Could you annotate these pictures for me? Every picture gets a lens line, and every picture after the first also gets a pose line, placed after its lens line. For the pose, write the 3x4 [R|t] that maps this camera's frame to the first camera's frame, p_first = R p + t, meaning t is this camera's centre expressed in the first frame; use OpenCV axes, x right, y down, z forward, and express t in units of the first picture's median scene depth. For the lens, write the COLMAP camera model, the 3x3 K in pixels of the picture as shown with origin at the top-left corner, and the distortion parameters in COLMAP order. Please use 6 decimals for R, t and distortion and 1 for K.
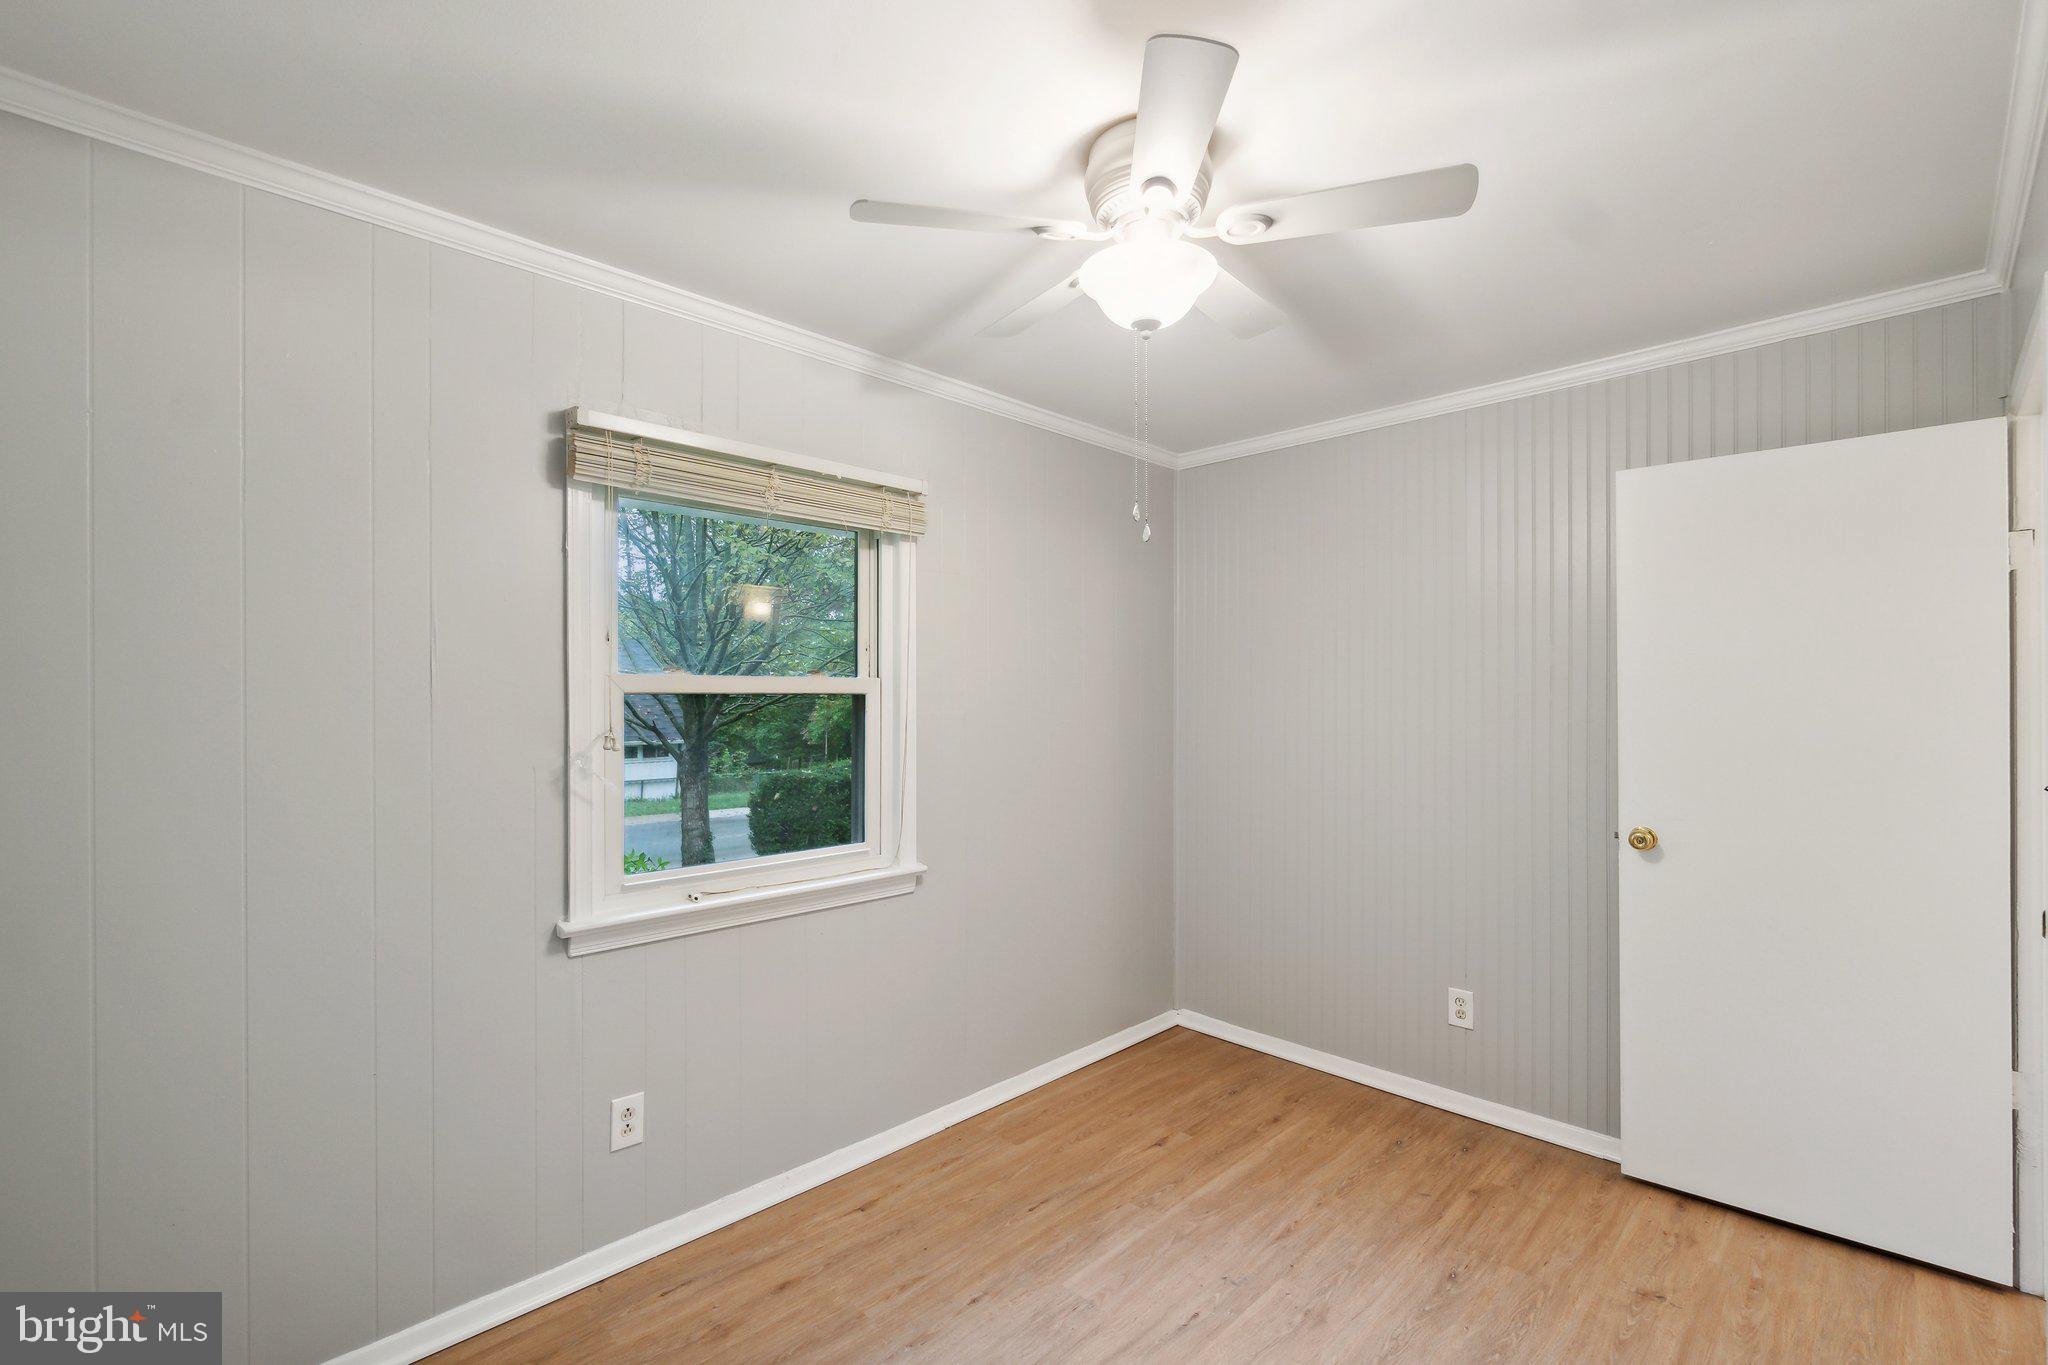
lens RADIAL K [[900.4, 0, 1002.8], [0, 900.4, 679.6], [0, 0, 1]] dist [-0.001769, 0.000038]
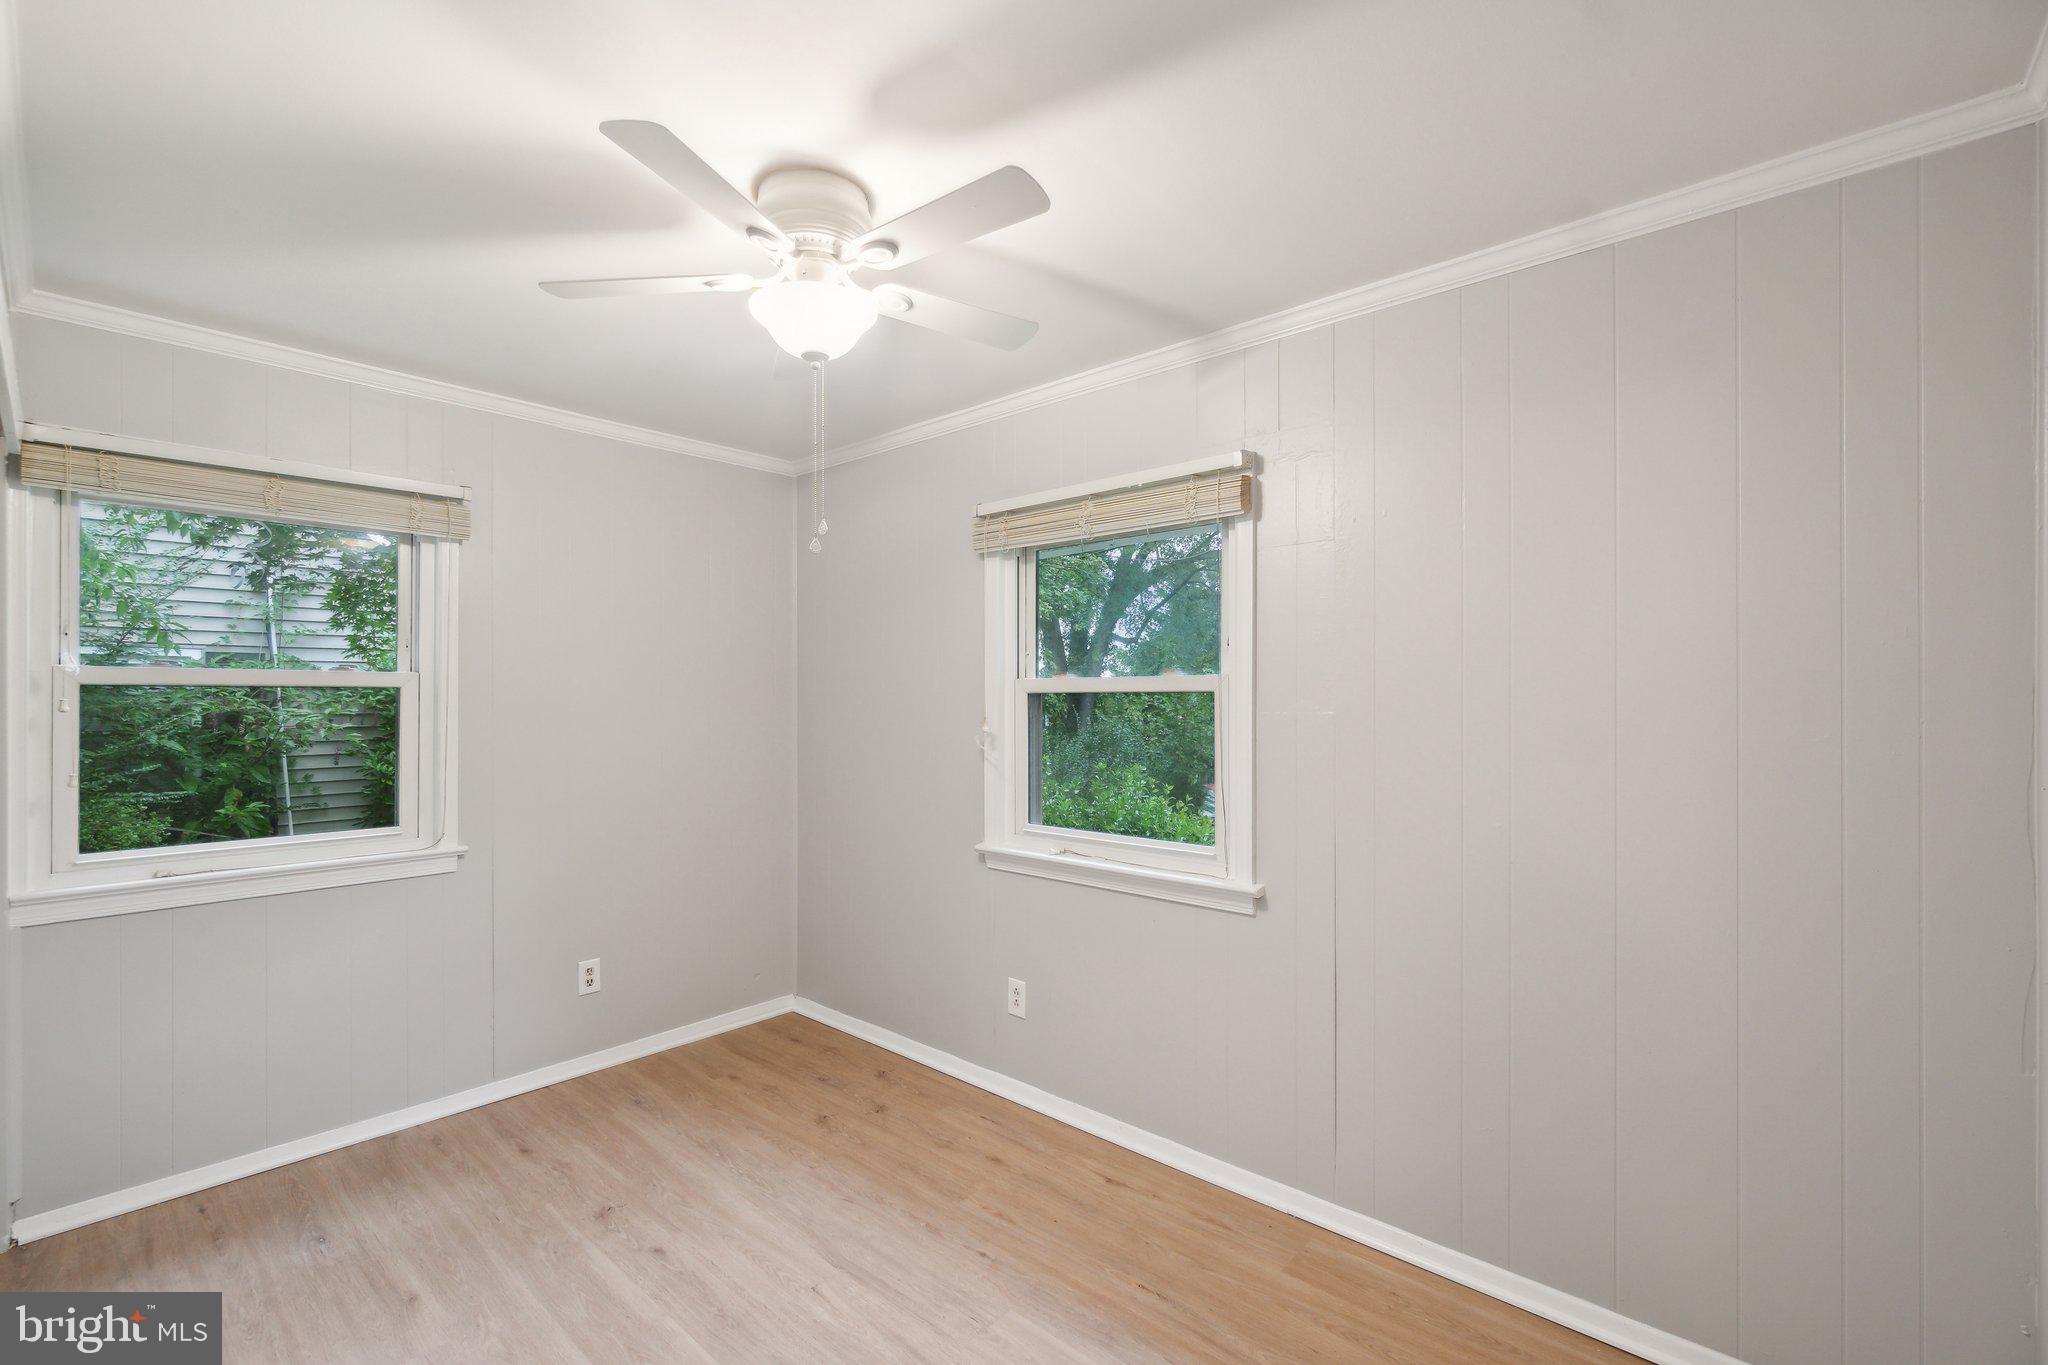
lens RADIAL K [[895.2, 0, 1011.3], [0, 895.2, 674.6], [0, 0, 1]] dist [0.001972, 0.000276]
pose [[0.057277, -0.025961, -0.998021, 0.917276], [0.021337, 0.999465, -0.024774, 0.019996], [0.998130, -0.019876, 0.057800, 0.853297]]
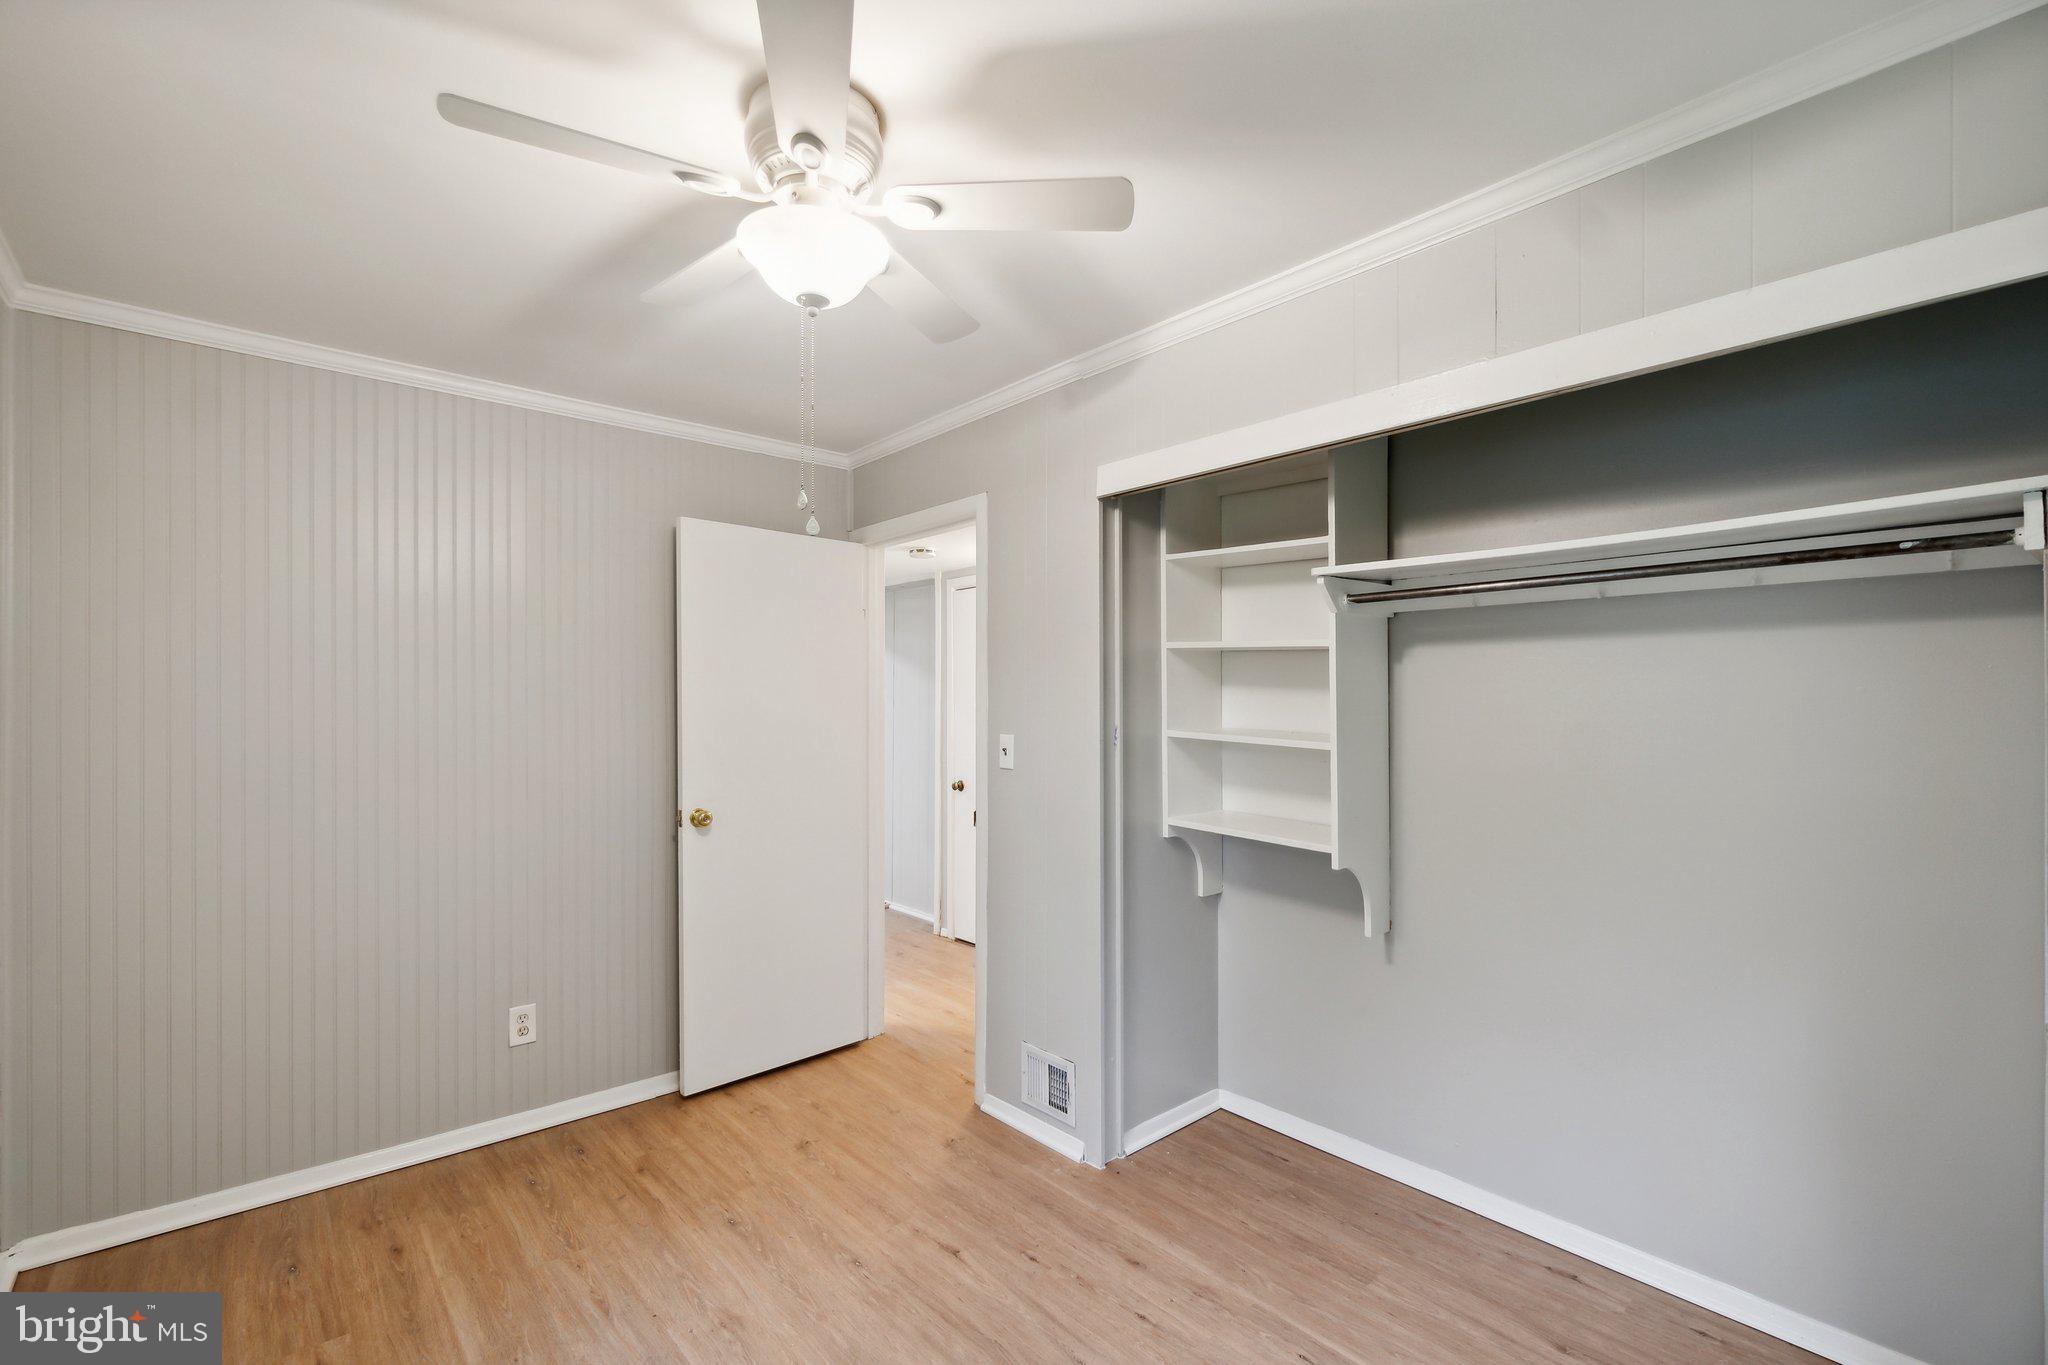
lens RADIAL K [[900.4, 0, 1002.8], [0, 900.4, 679.6], [0, 0, 1]] dist [-0.001769, 0.000038]
pose [[0.077508, 0.020985, 0.996771, -0.504245], [-0.017339, 0.999656, -0.019697, 0.003551], [-0.996841, -0.015756, 0.077845, 0.489682]]
